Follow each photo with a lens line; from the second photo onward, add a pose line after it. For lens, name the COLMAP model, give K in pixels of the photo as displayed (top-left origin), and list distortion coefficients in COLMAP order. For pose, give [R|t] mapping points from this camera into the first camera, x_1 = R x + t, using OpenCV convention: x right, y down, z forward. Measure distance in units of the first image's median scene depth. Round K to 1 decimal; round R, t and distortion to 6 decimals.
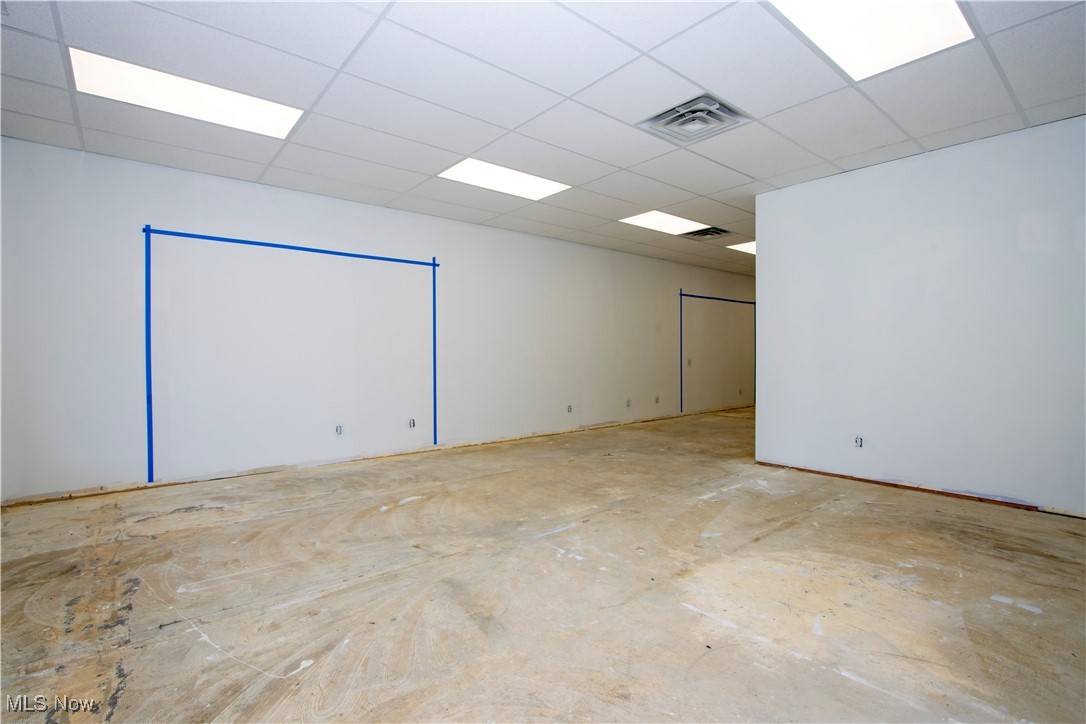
lens RADIAL K [[507.3, 0, 543.0], [0, 507.3, 362.0], [0, 0, 1]] dist [-0.022053, 0.005758]
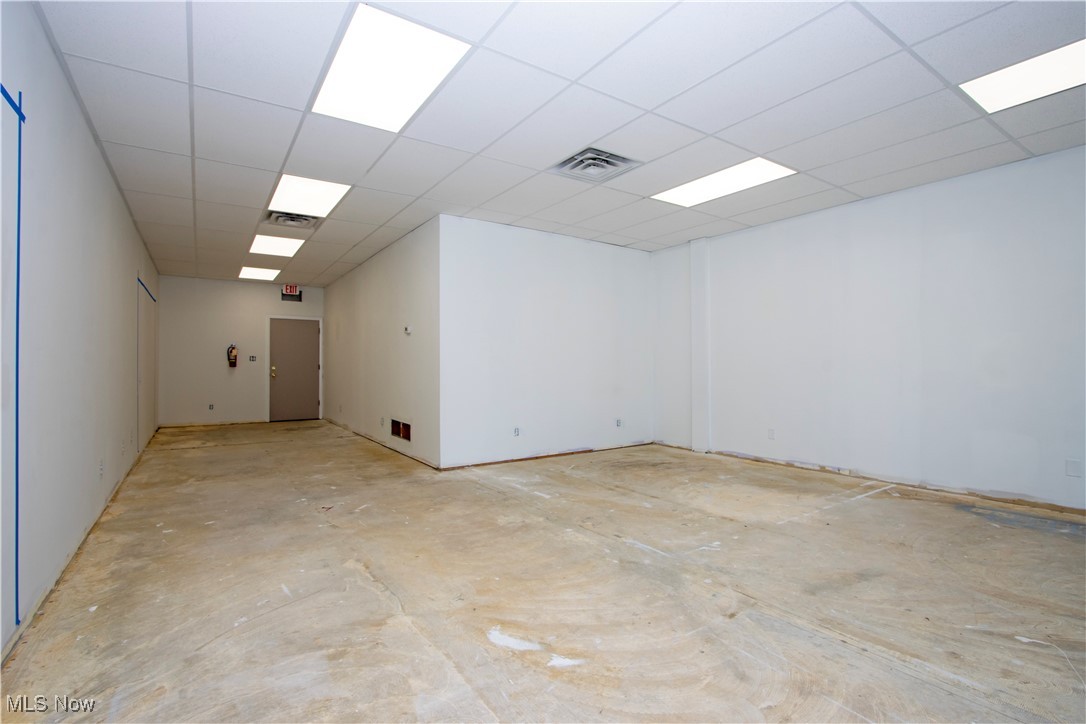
lens RADIAL K [[507.3, 0, 543.0], [0, 507.3, 362.0], [0, 0, 1]] dist [-0.022053, 0.005758]
pose [[0.093879, 0.007184, 0.995558, -0.938074], [0.018126, 0.999796, -0.008924, -0.015325], [-0.995419, 0.018883, 0.093730, 1.087405]]
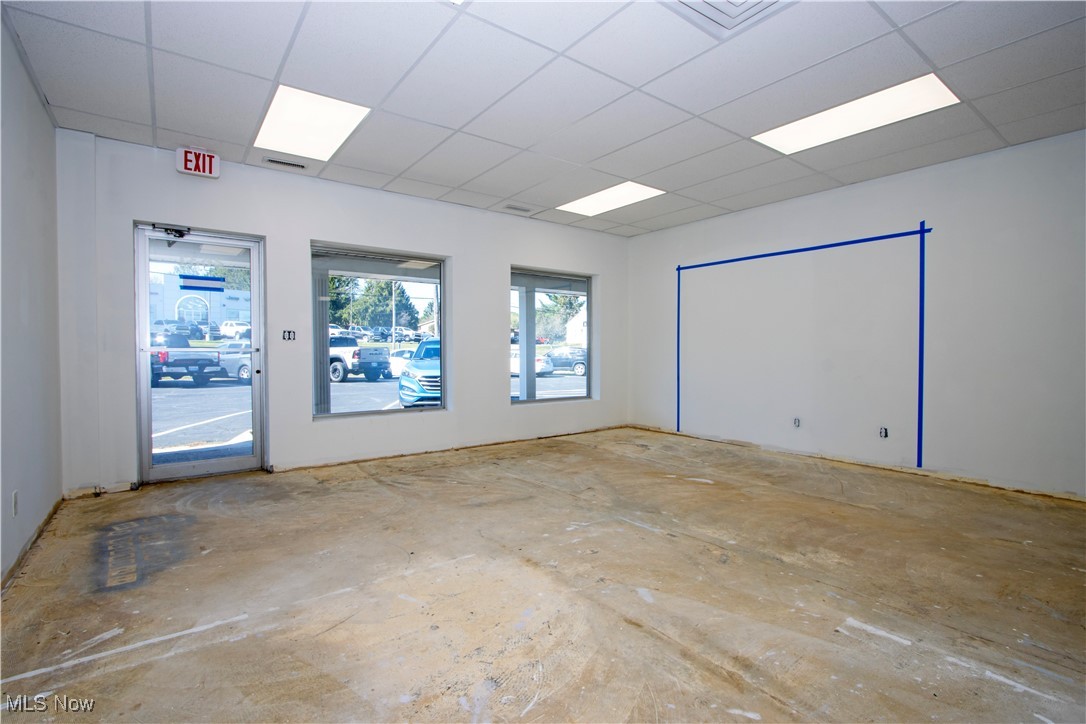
lens RADIAL K [[507.3, 0, 543.0], [0, 507.3, 362.0], [0, 0, 1]] dist [-0.022053, 0.005758]
pose [[-0.047316, 0.025597, -0.998552, 1.019305], [-0.015194, 0.999538, 0.026342, -0.012721], [0.998764, 0.016418, -0.046905, 0.841187]]
